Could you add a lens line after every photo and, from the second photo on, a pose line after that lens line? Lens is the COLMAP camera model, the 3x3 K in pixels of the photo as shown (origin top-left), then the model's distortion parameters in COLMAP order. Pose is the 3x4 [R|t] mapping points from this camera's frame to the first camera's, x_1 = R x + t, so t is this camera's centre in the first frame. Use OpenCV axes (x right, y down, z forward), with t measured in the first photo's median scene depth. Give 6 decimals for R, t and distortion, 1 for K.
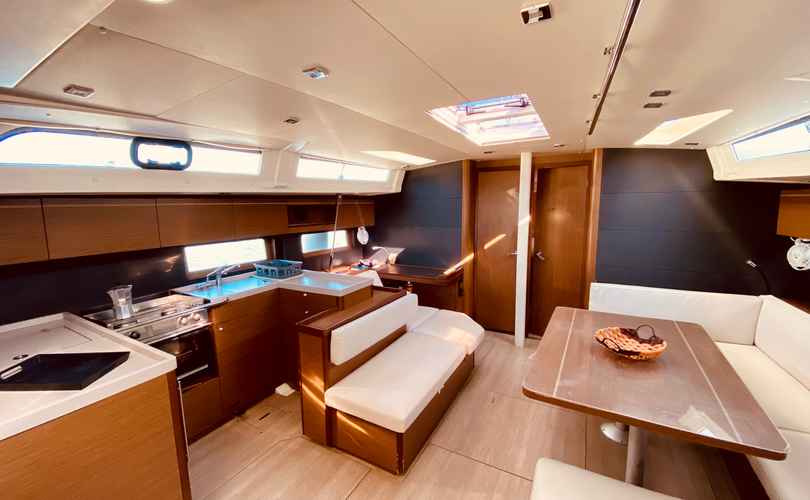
lens RADIAL K [[326.7, 0, 404.7], [0, 326.7, 248.8], [0, 0, 1]] dist [0.023753, -0.021353]
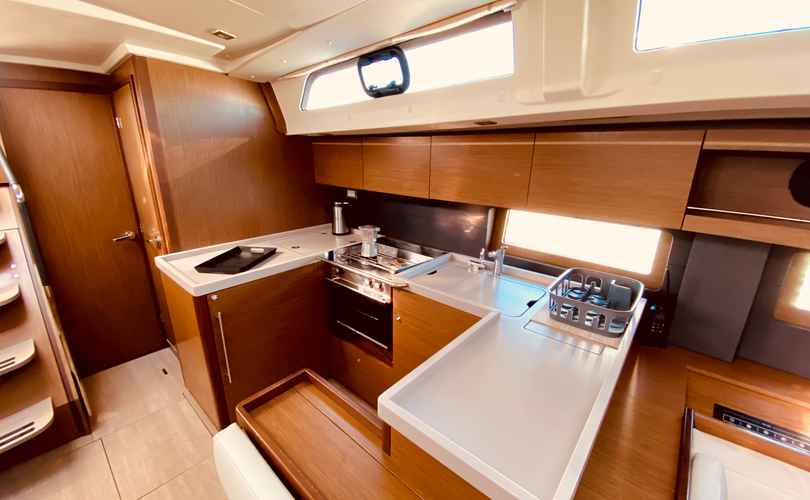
lens RADIAL K [[326.7, 0, 404.7], [0, 326.7, 248.8], [0, 0, 1]] dist [0.023753, -0.021353]
pose [[-0.206988, 0.295290, -0.932716, 0.062414], [-0.142505, 0.934095, 0.327351, -0.124185], [0.967909, 0.200675, -0.151266, 0.928553]]
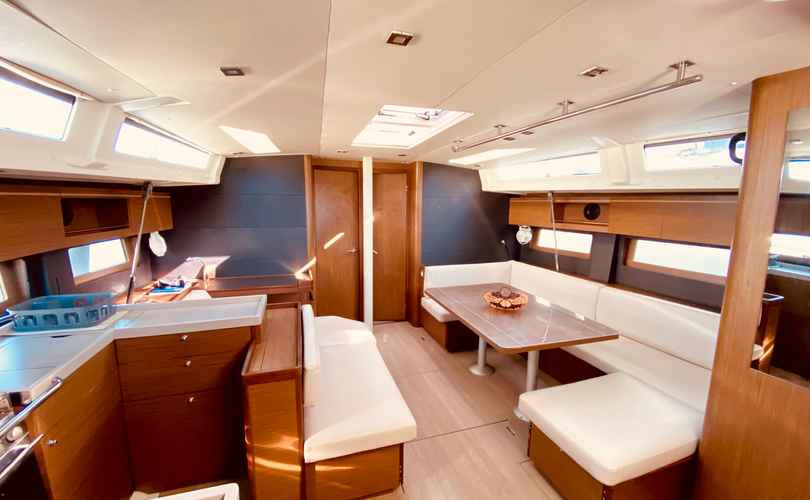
lens RADIAL K [[326.7, 0, 404.7], [0, 326.7, 248.8], [0, 0, 1]] dist [0.023753, -0.021353]
pose [[0.677126, -0.081591, 0.731330, -0.448849], [0.080856, 0.996066, 0.036262, -0.021426], [-0.731412, 0.034578, 0.681059, 0.222018]]
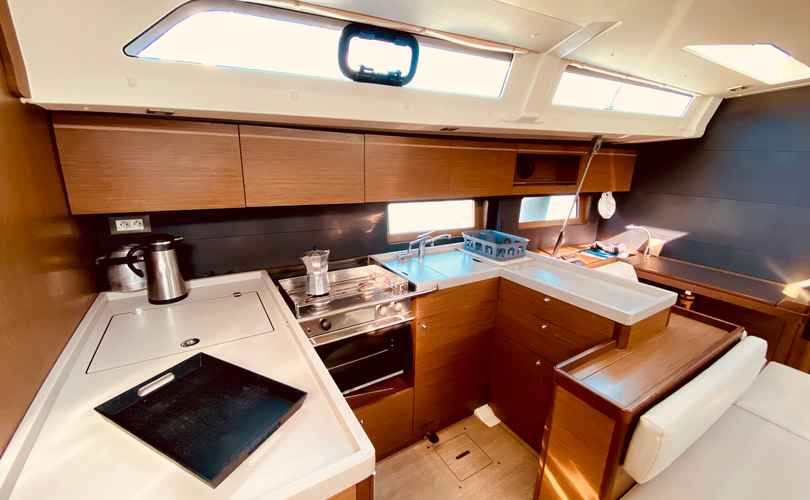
lens RADIAL K [[326.7, 0, 404.7], [0, 326.7, 248.8], [0, 0, 1]] dist [0.023753, -0.021353]
pose [[0.869798, 0.160197, -0.466678, -0.252079], [-0.101967, 0.983769, 0.147652, -0.016483], [0.482757, -0.080841, 0.872015, 0.327391]]
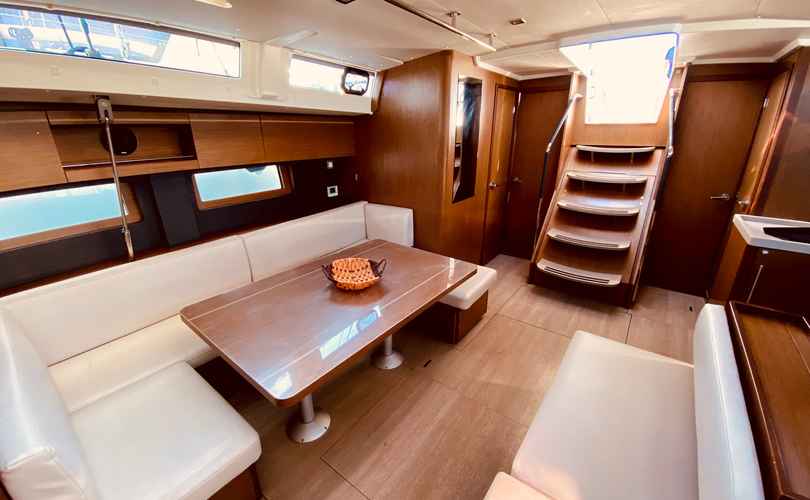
lens RADIAL K [[326.7, 0, 404.7], [0, 326.7, 248.8], [0, 0, 1]] dist [0.023753, -0.021353]
pose [[-0.990611, -0.023337, 0.134704, 0.263095], [0.042941, 0.882339, 0.468651, -0.160202], [-0.129792, 0.470035, -0.873053, 1.212671]]
